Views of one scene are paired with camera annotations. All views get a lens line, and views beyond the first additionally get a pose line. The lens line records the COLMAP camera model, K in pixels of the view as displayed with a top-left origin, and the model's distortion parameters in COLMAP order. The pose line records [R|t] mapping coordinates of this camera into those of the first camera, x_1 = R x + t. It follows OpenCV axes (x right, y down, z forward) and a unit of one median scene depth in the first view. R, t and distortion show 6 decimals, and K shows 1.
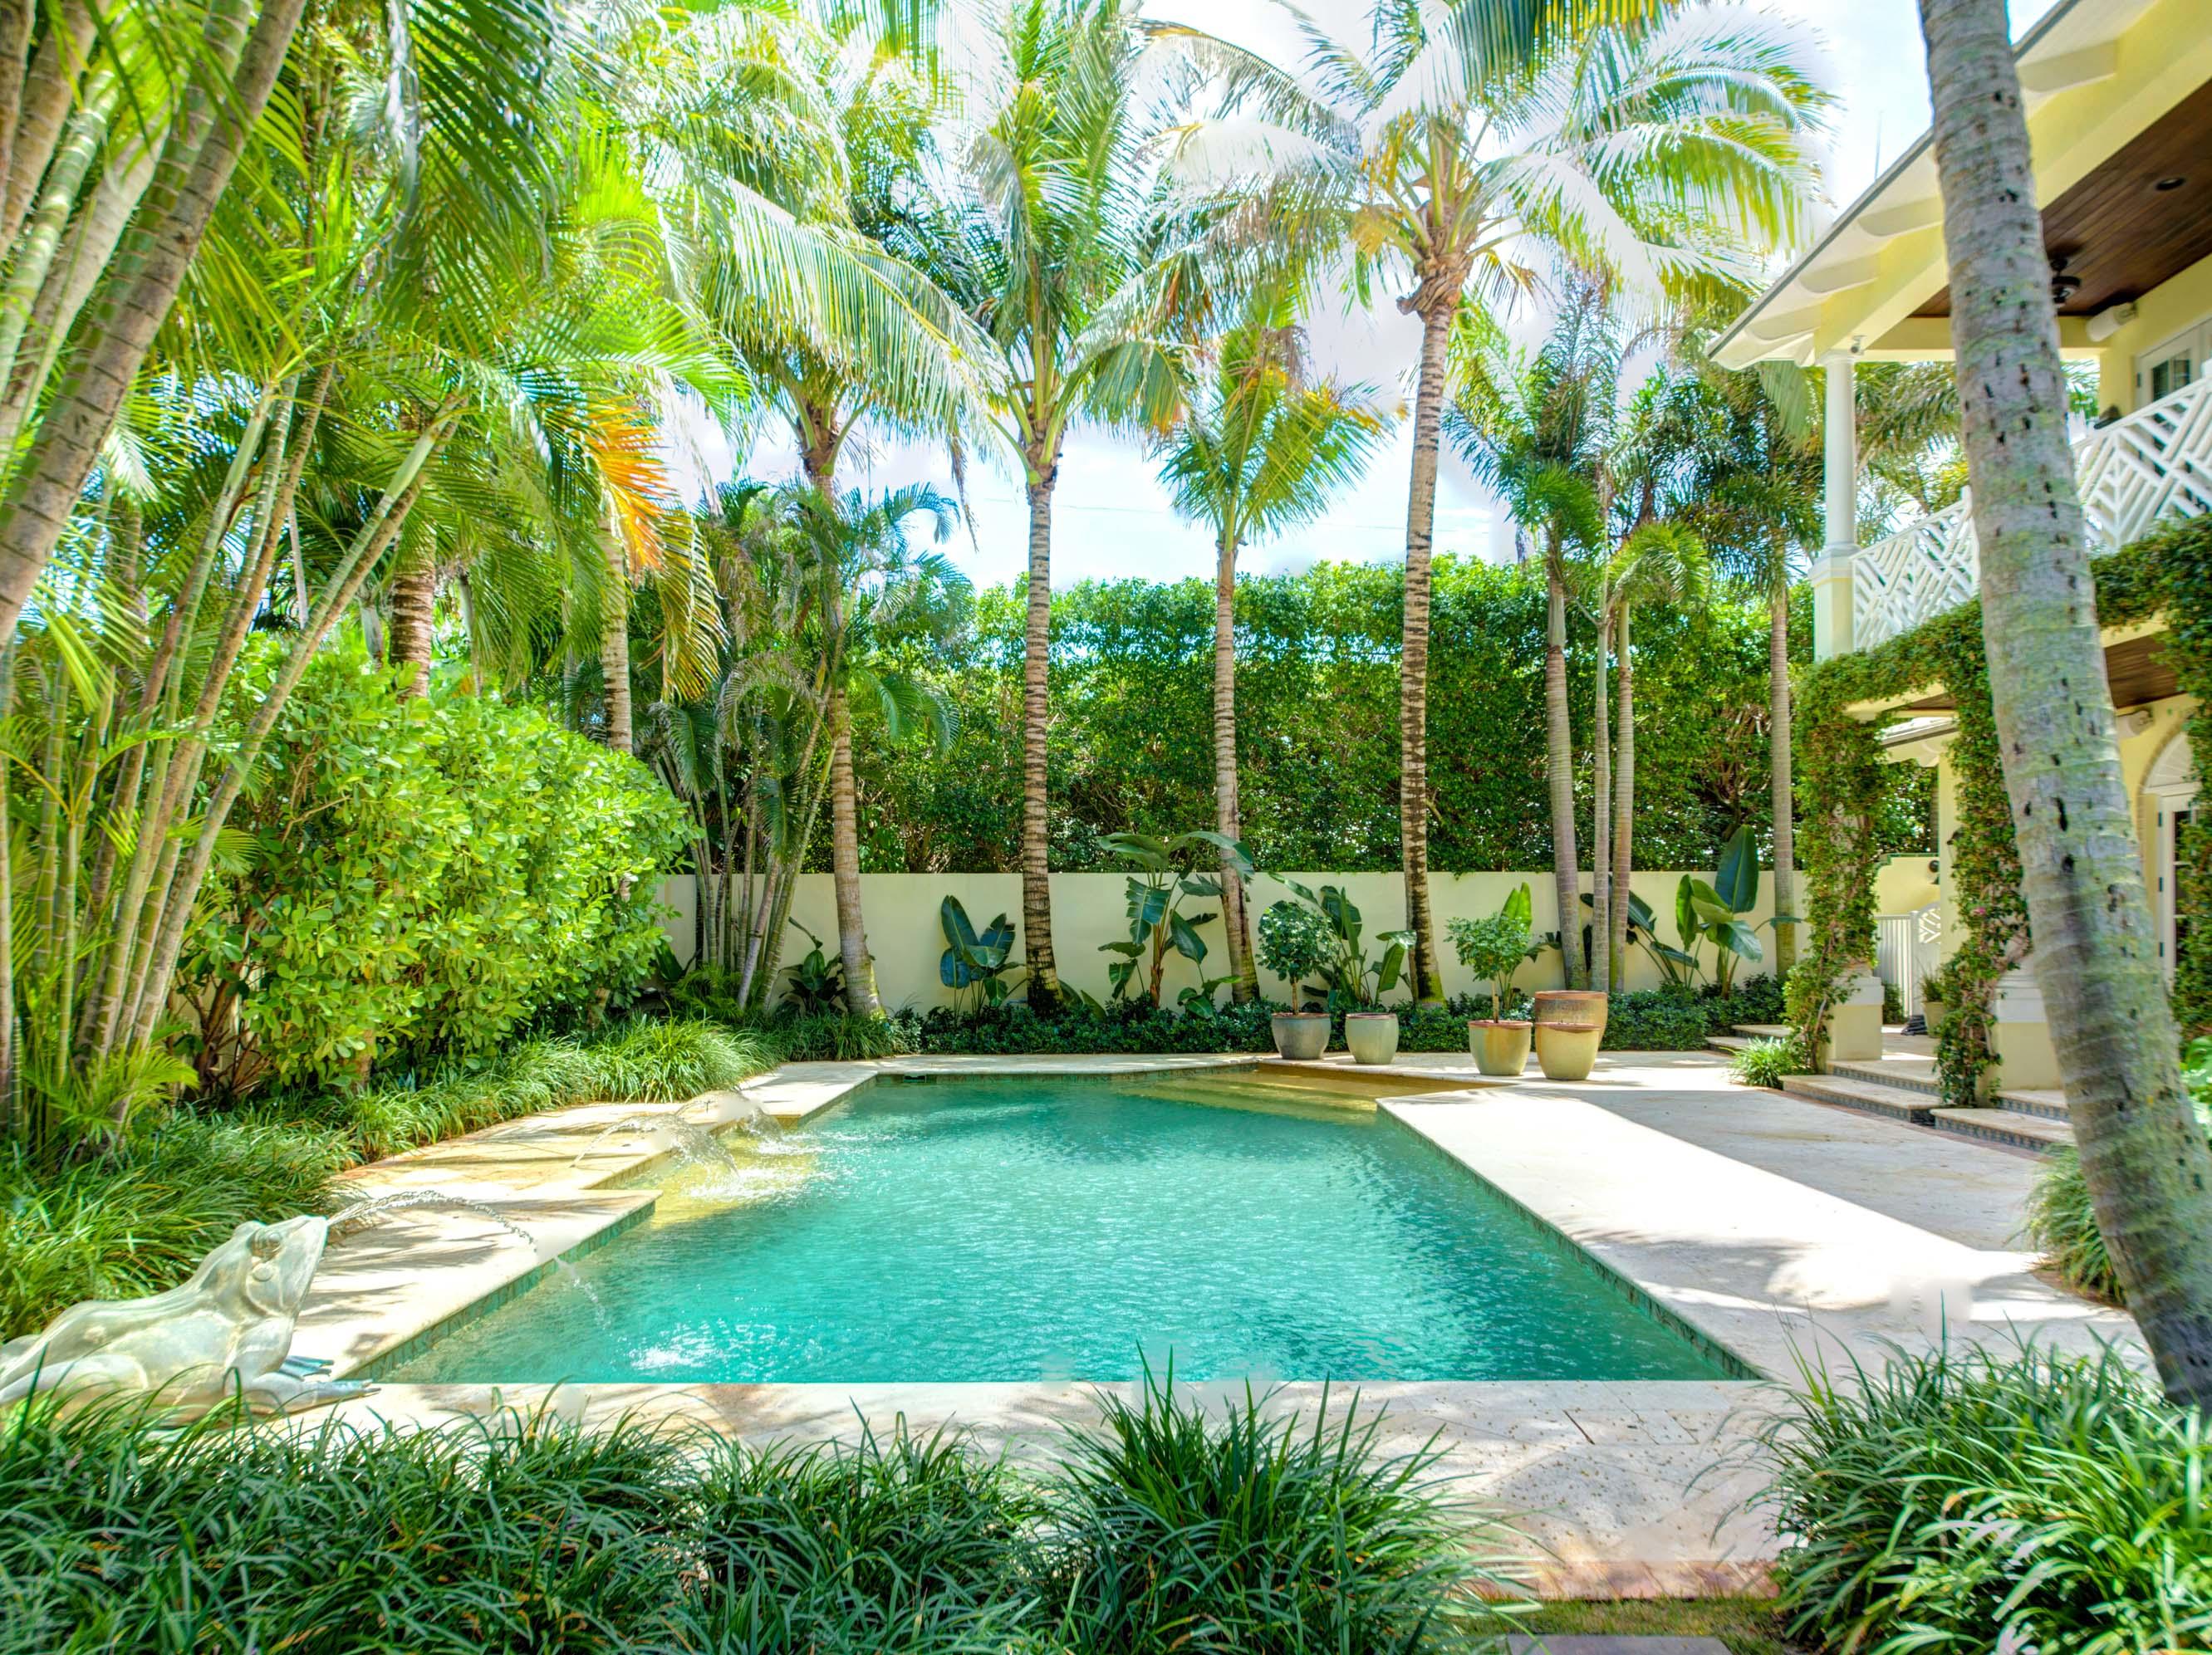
lens RADIAL K [[1599.0, 0, 1119.0], [0, 1599.0, 926.0], [0, 0, 1]] dist [-0.000688, -0.005800]
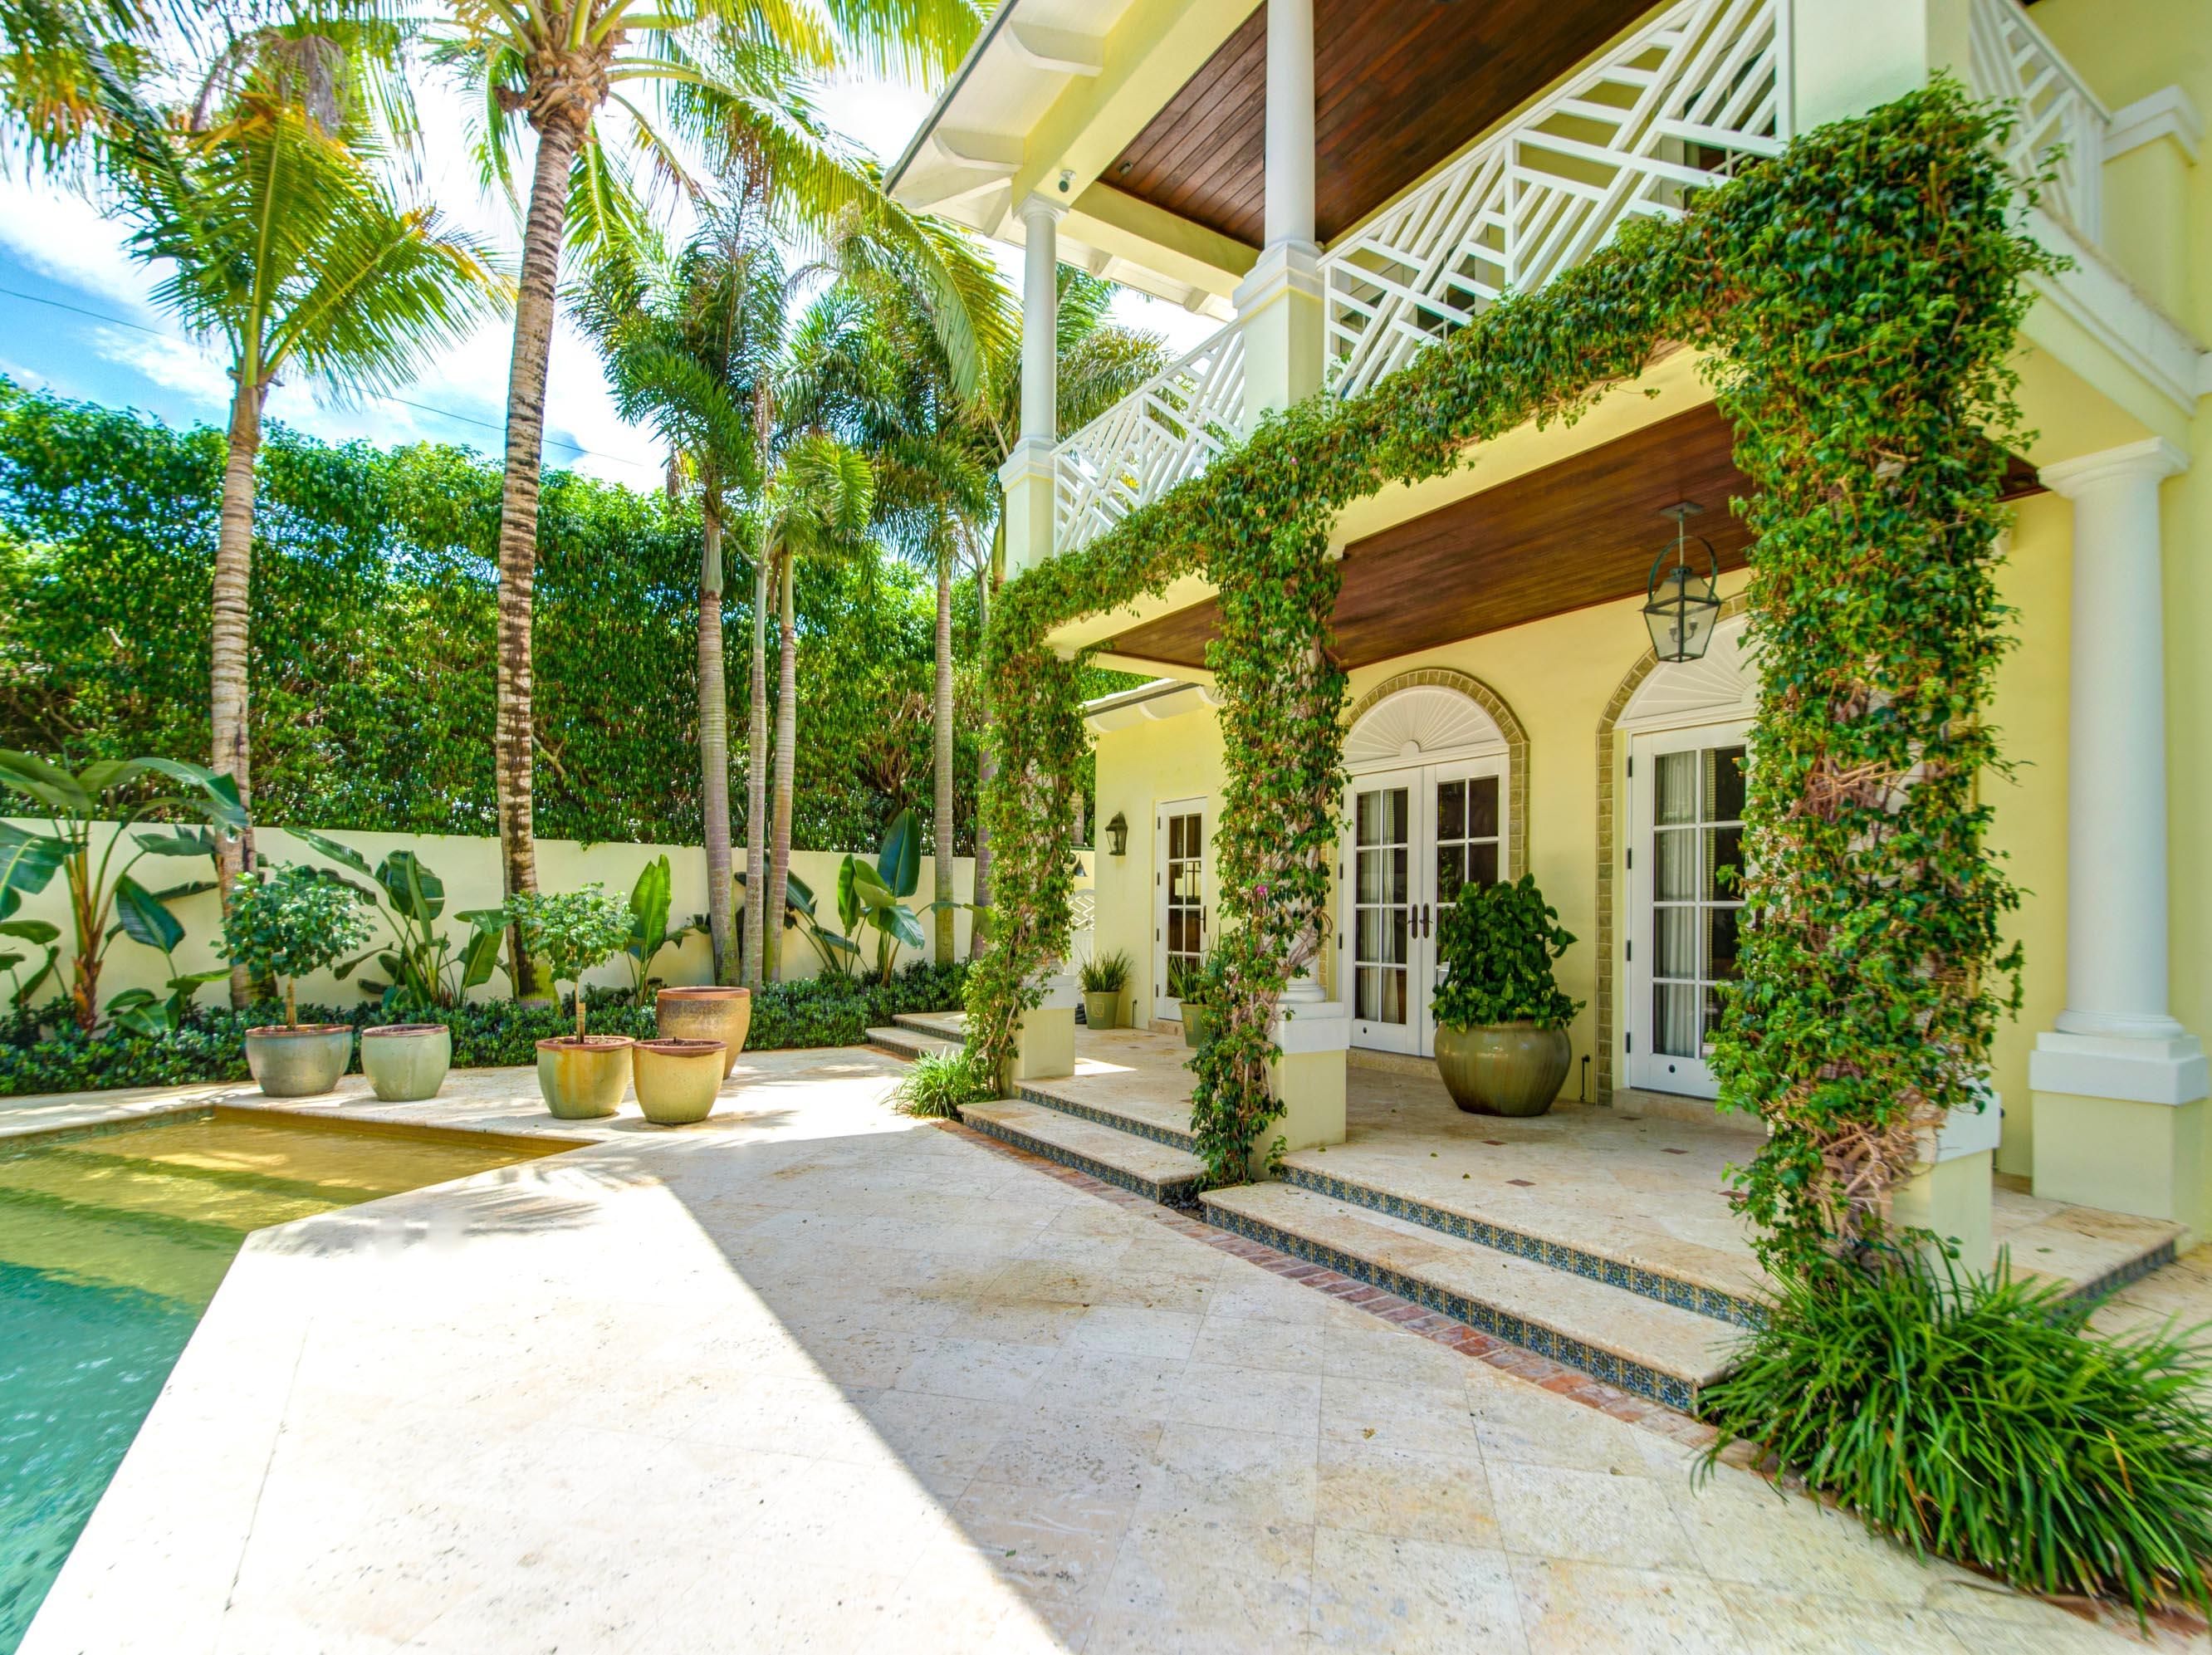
lens RADIAL K [[1090.4, 0, 1099.4], [0, 1090.4, 902.1], [0, 0, 1]] dist [-0.001638, -0.001604]
pose [[0.844965, 0.018738, 0.534493, 0.143114], [-0.014597, 0.999822, -0.011975, 0.001137], [-0.534622, 0.002316, 0.845088, 0.395691]]
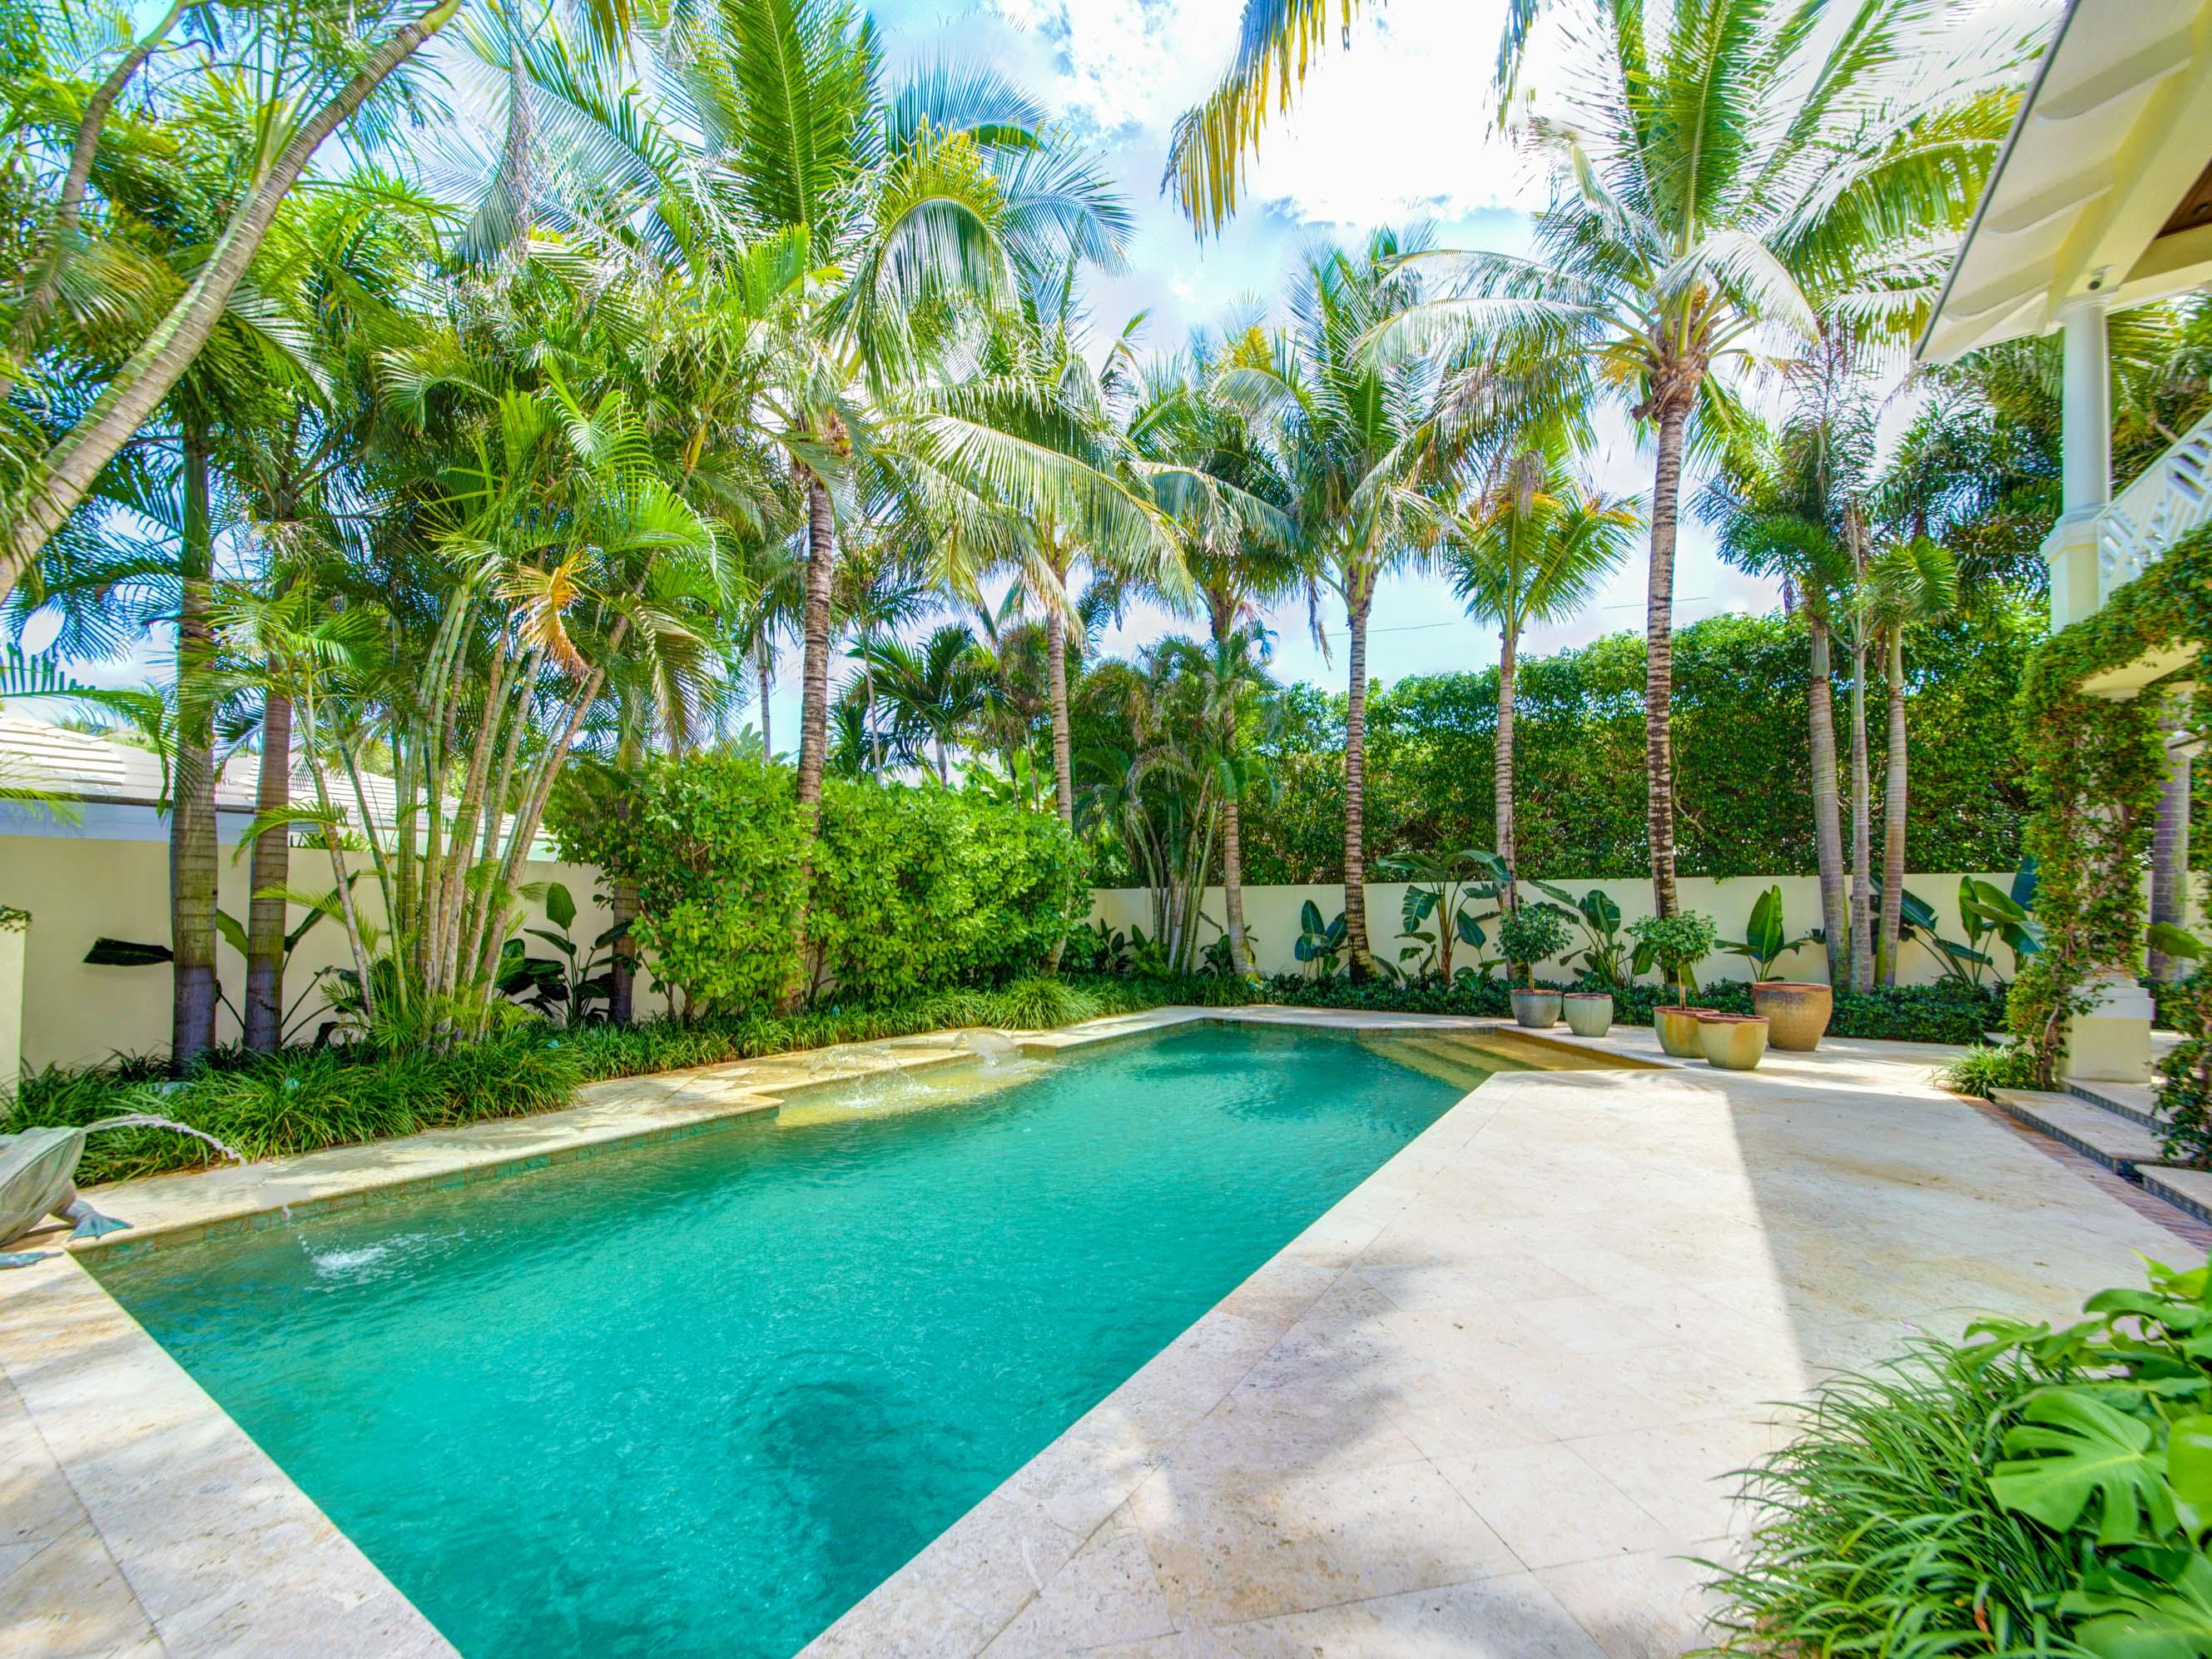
lens RADIAL K [[859.6, 0, 1102.7], [0, 859.6, 913.3], [0, 0, 1]] dist [-0.028719, -0.000460]
pose [[0.836951, 0.002785, -0.547270, 0.183728], [-0.003892, 0.999992, -0.000863, -0.004885], [0.547263, 0.002852, 0.836956, 0.234488]]
